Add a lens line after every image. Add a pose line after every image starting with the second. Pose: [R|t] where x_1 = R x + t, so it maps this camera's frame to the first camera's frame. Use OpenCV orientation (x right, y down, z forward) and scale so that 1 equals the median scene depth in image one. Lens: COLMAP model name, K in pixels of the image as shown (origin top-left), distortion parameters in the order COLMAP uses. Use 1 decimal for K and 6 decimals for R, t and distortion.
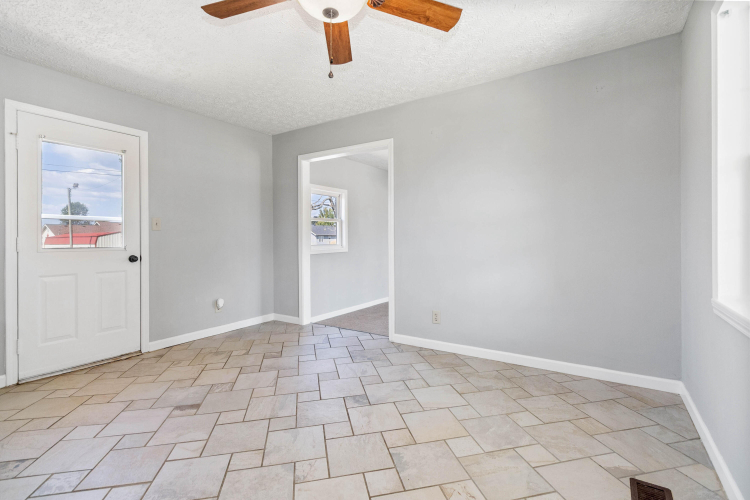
lens RADIAL K [[351.7, 0, 377.7], [0, 351.7, 234.1], [0, 0, 1]] dist [0.001690, 0.000056]
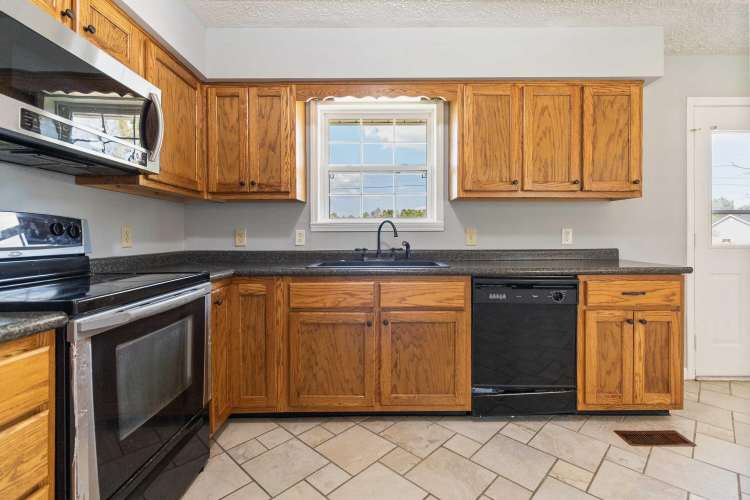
lens RADIAL K [[346.6, 0, 377.8], [0, 346.6, 236.7], [0, 0, 1]] dist [0.001700, 0.000672]
pose [[0.546961, 0.002674, -0.837154, -0.548181], [0.012690, 0.999854, 0.011485, -0.002900], [0.837062, -0.016906, 0.546847, -0.229470]]
